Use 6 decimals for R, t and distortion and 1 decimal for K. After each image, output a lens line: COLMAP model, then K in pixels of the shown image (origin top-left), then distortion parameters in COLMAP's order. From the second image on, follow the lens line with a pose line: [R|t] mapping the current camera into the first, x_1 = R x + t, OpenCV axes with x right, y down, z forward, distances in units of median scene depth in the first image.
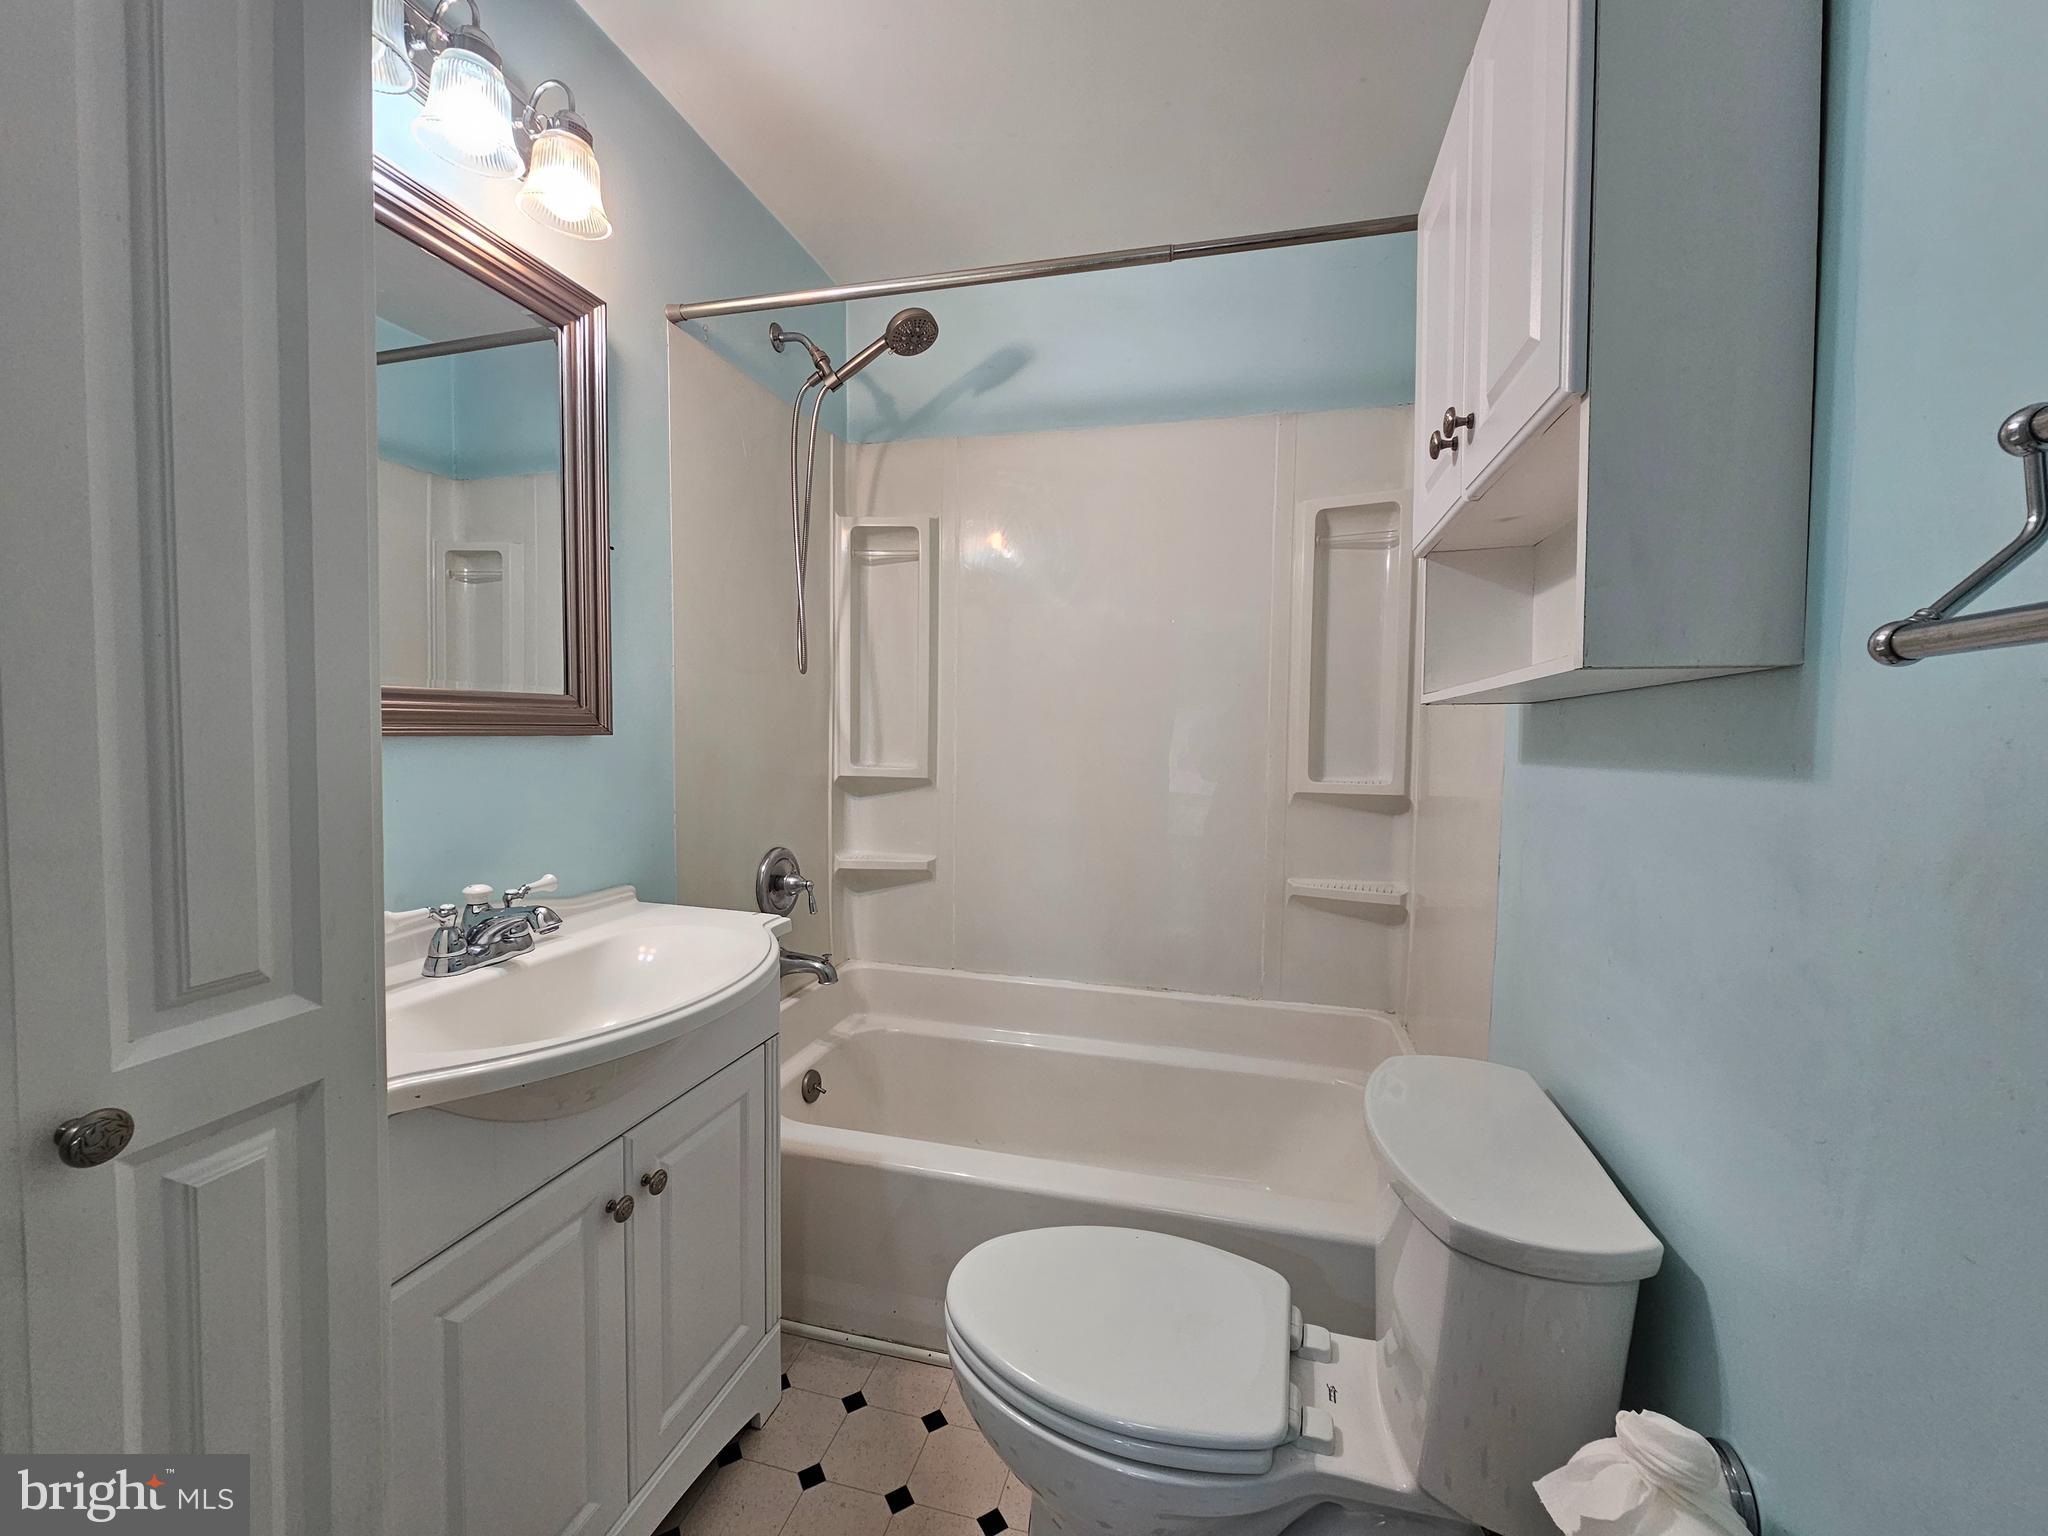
lens RADIAL K [[842.4, 0, 1023.3], [0, 842.4, 769.3], [0, 0, 1]] dist [-0.001334, 0.001328]
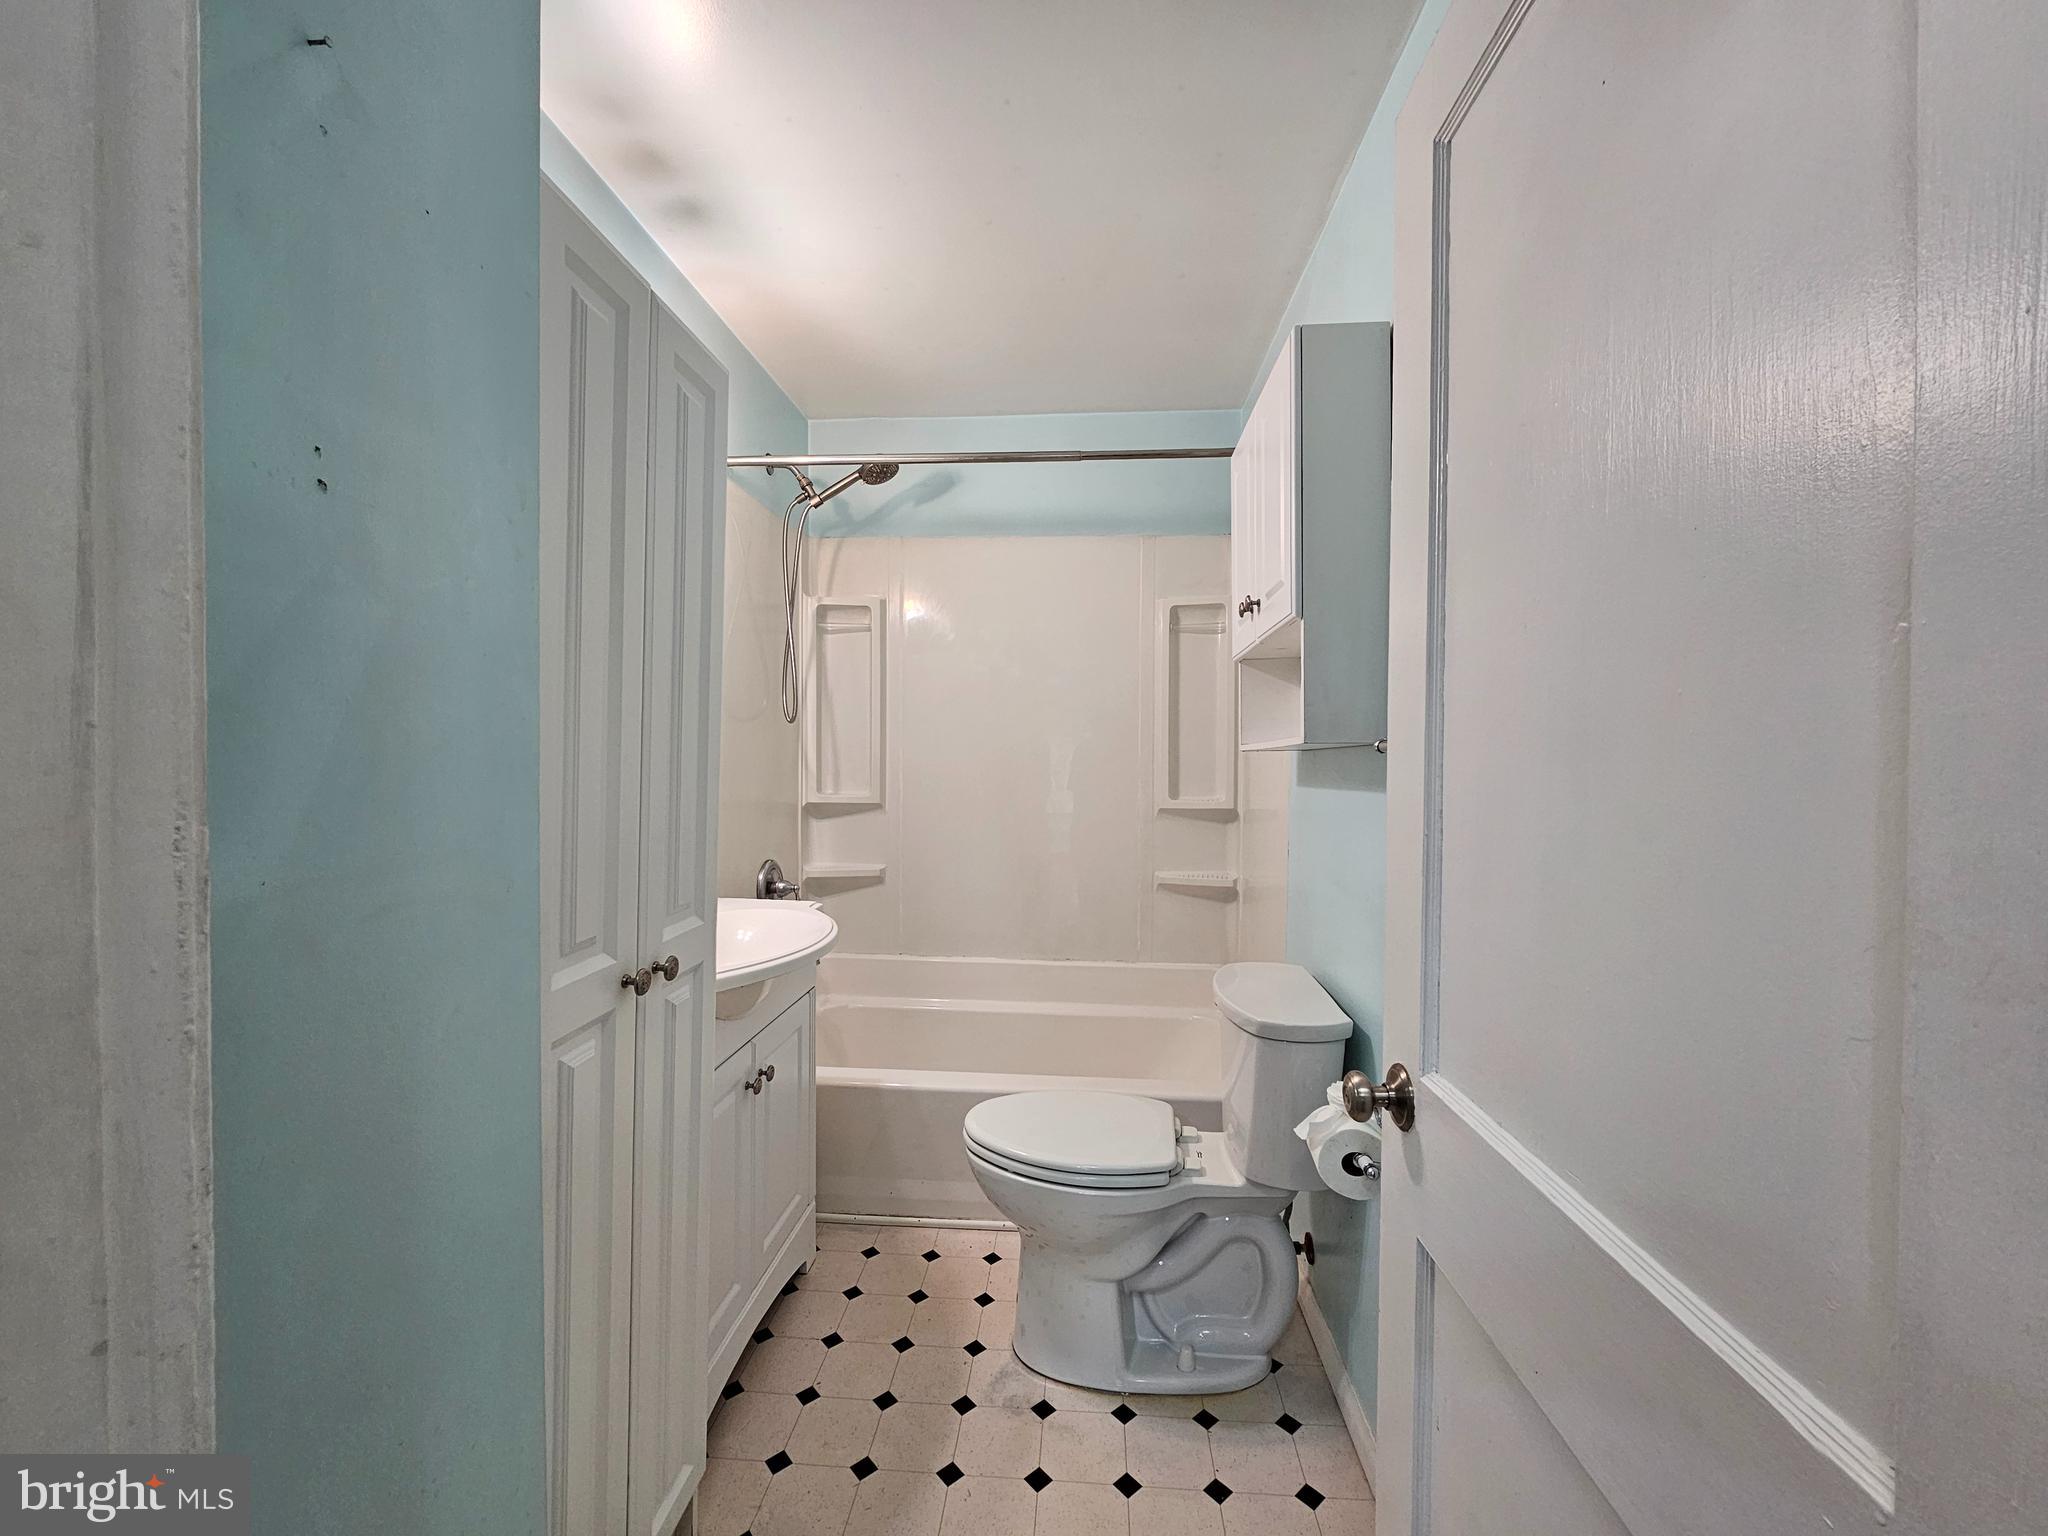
lens RADIAL K [[842.4, 0, 1024.2], [0, 842.4, 765.5], [0, 0, 1]] dist [-0.001334, 0.001328]
pose [[0.984537, -0.010659, 0.174851, -0.139886], [0.016520, 0.999348, -0.032100, -0.001885], [-0.174394, 0.034492, 0.984072, -0.331072]]
